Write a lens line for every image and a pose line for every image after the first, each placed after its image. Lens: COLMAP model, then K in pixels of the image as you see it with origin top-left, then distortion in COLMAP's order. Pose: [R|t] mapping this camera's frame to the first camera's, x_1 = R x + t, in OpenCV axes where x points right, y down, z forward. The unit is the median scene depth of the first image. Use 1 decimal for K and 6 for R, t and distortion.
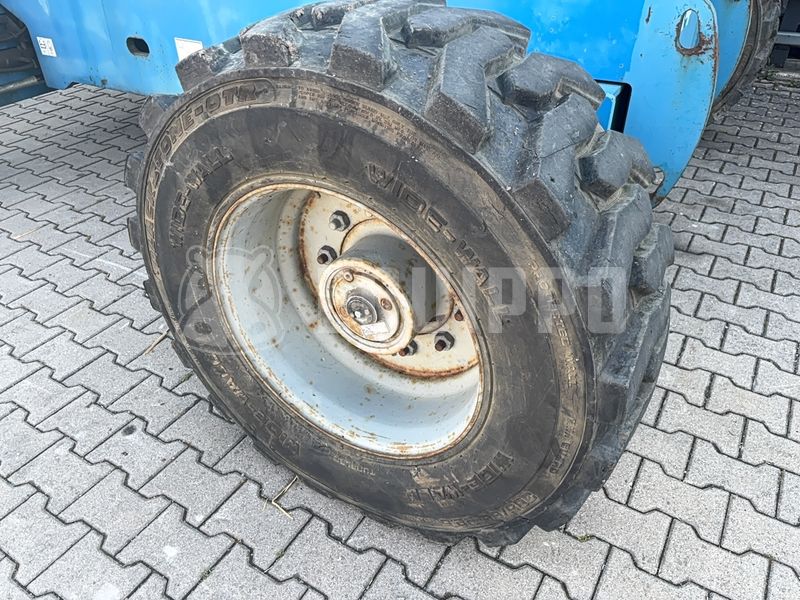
lens RADIAL K [[613.0, 0, 400.0], [0, 613.0, 300.0], [0, 0, 1]] dist [0.014025, -0.006845]
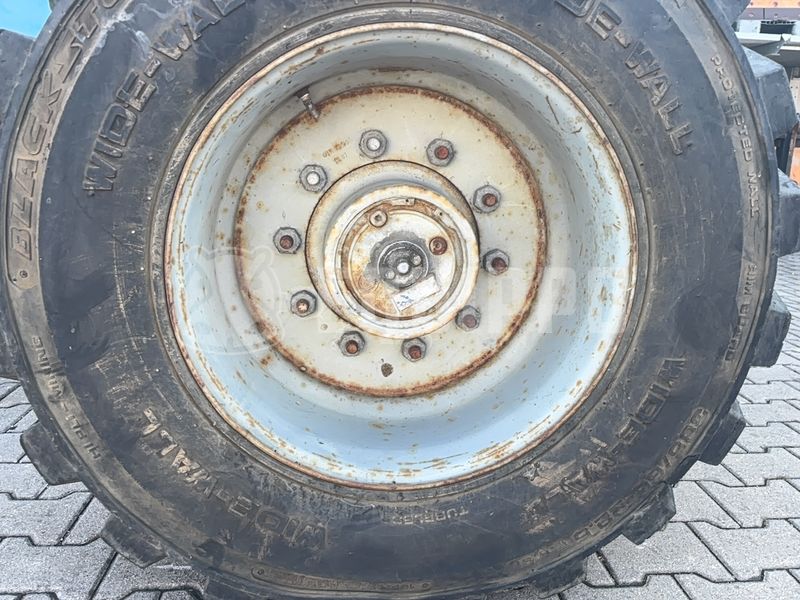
lens RADIAL K [[622.1, 0, 401.4], [0, 622.1, 303.7], [0, 0, 1]] dist [0.004365, -0.003406]
pose [[0.805551, -0.116689, 0.580922, -0.507584], [0.313908, 0.915571, -0.251379, 0.249035], [-0.502543, 0.384854, 0.774169, 0.477763]]
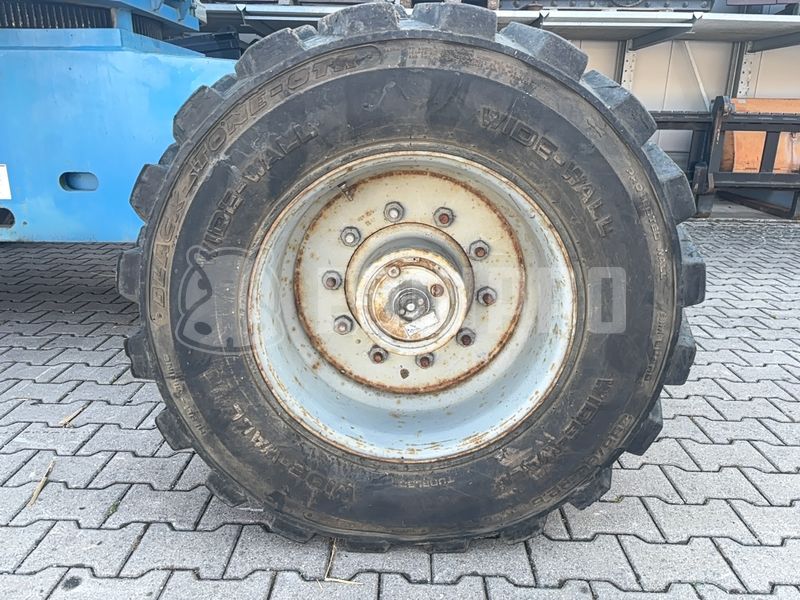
lens RADIAL K [[613.0, 0, 400.0], [0, 613.0, 300.0], [0, 0, 1]] dist [0.014025, -0.006845]
pose [[0.861230, -0.126500, 0.492219, -0.589682], [0.274143, 0.931169, -0.240354, 0.254480], [-0.427934, 0.341939, 0.836630, 0.179052]]
